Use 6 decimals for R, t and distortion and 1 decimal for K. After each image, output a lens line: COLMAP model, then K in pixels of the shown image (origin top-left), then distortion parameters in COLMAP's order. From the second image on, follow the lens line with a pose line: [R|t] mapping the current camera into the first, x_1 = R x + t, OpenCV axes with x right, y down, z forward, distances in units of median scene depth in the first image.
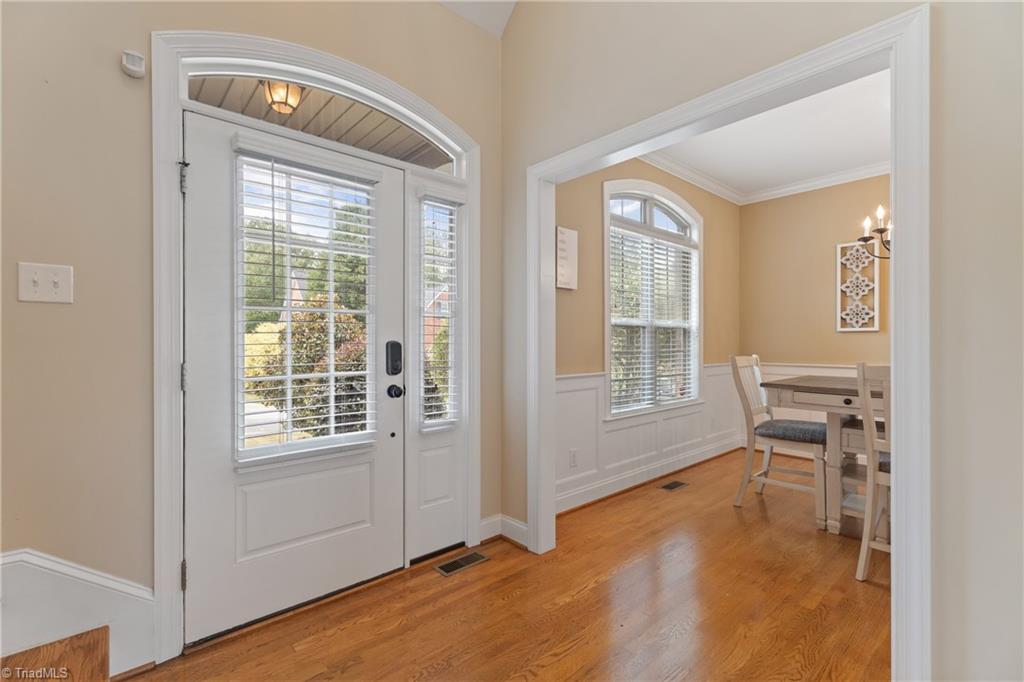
lens RADIAL K [[456.8, 0, 506.3], [0, 456.8, 339.6], [0, 0, 1]] dist [0.005282, -0.001556]
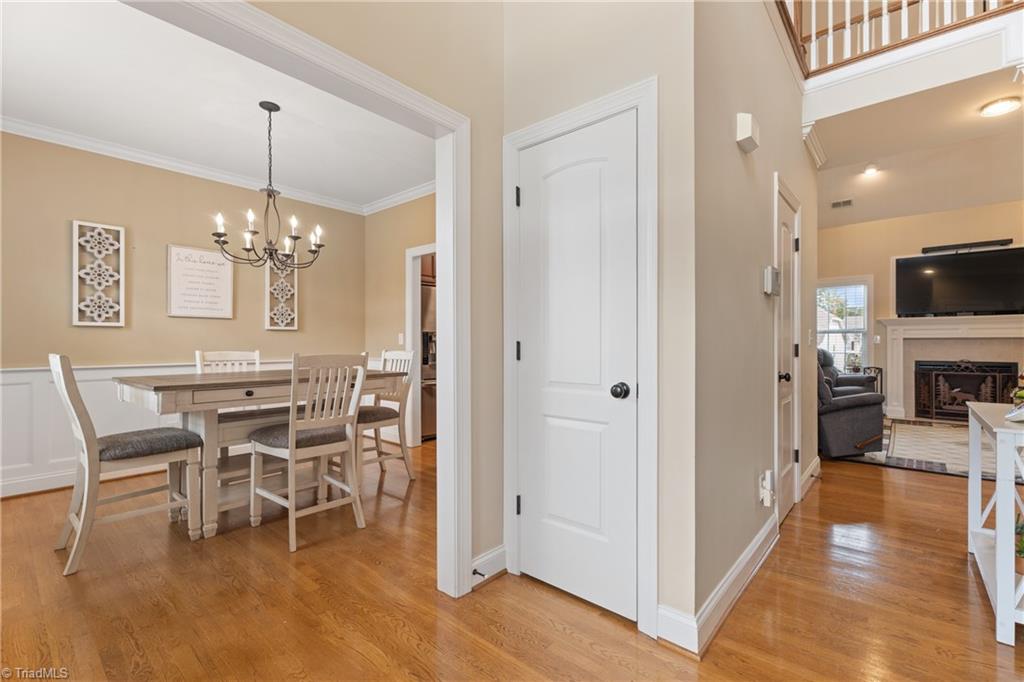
lens RADIAL K [[456.8, 0, 509.1], [0, 456.8, 341.4], [0, 0, 1]] dist [0.005282, -0.001556]
pose [[-0.138901, 0.003316, 0.990301, -0.211818], [-0.001522, 0.999992, -0.003562, 0.012863], [-0.990305, -0.002002, -0.138895, 0.348852]]
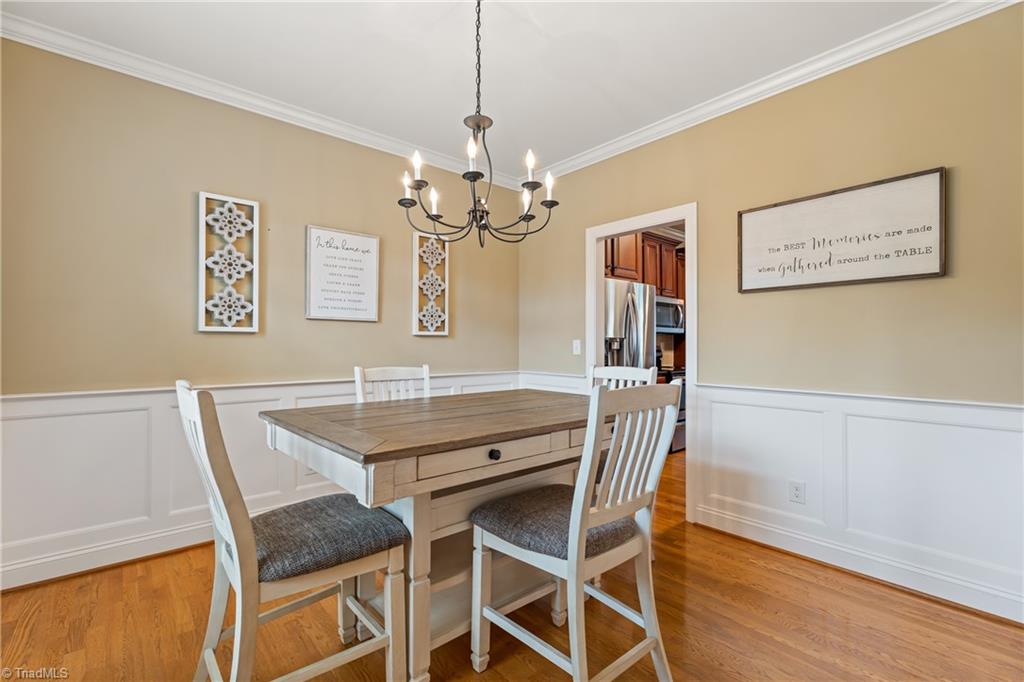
lens RADIAL K [[456.8, 0, 507.5], [0, 456.8, 341.1], [0, 0, 1]] dist [0.005282, -0.001556]
pose [[0.003307, 0.010470, 0.999940, 0.109275], [-0.002895, 0.999941, -0.010461, 0.000376], [-0.999990, -0.002860, 0.003337, 0.602142]]
